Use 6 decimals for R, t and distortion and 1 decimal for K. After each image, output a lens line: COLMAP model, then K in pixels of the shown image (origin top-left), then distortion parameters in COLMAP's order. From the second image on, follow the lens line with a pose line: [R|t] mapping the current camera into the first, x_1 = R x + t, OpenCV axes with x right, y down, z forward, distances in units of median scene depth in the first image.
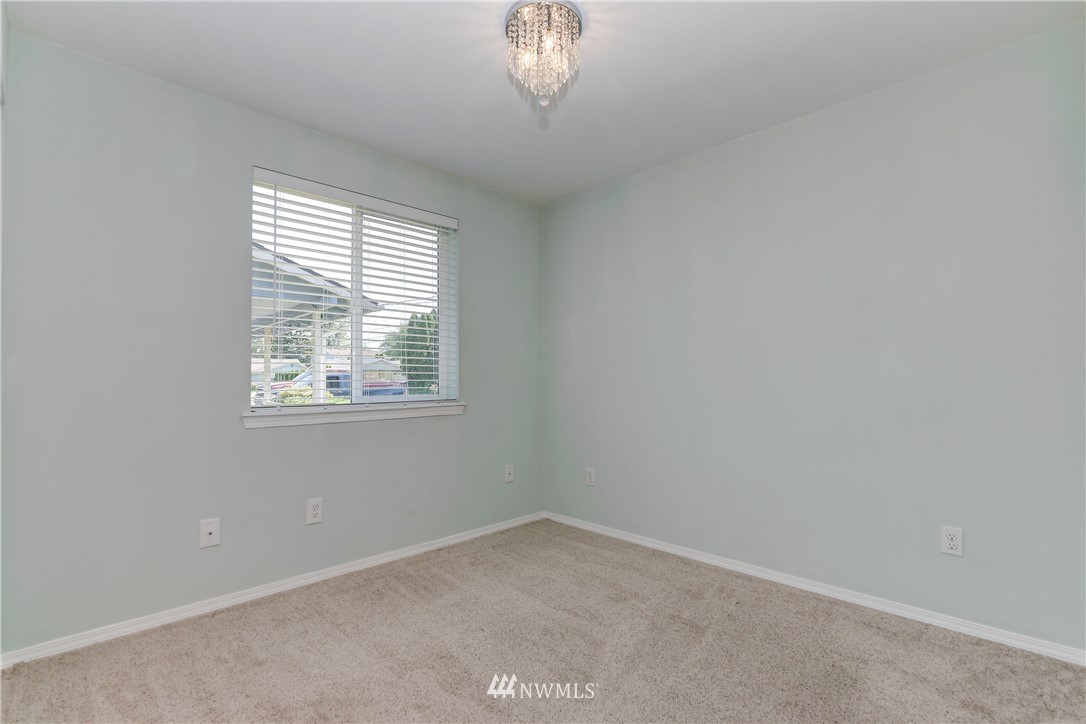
lens RADIAL K [[499.2, 0, 543.0], [0, 499.2, 362.0], [0, 0, 1]] dist [0.000480, 0.000568]
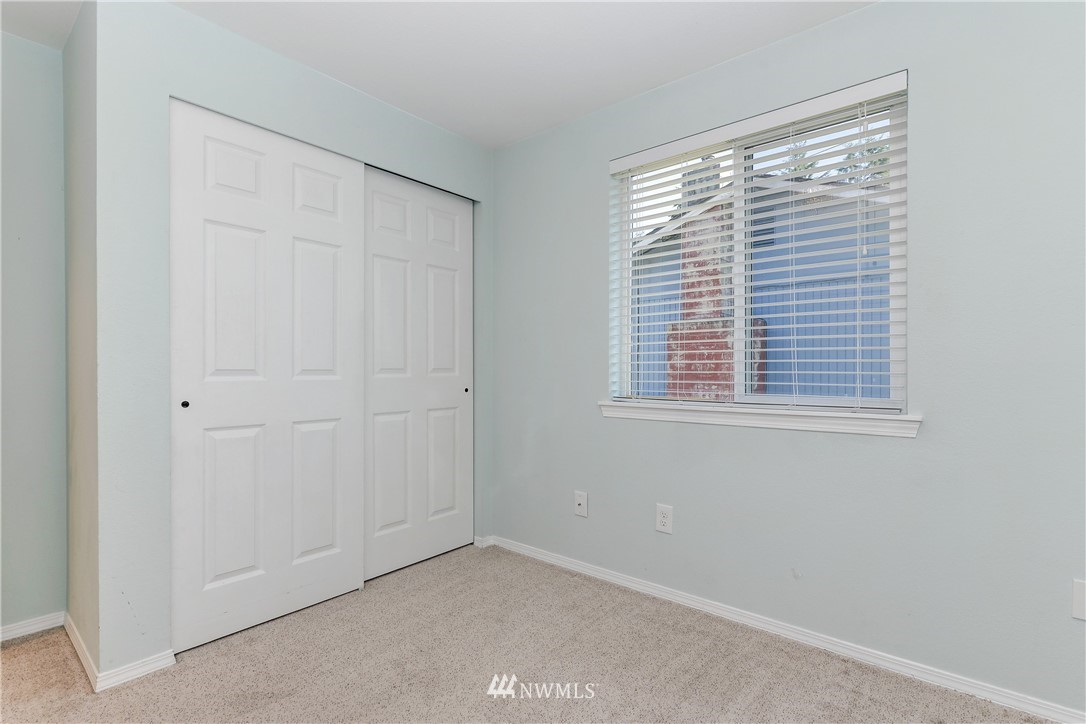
lens RADIAL K [[499.2, 0, 543.0], [0, 499.2, 362.0], [0, 0, 1]] dist [0.000480, 0.000568]
pose [[0.103603, -0.013283, -0.994530, 0.411087], [0.032172, 0.999432, -0.009997, 0.021778], [0.994098, -0.030960, 0.103971, 0.705807]]
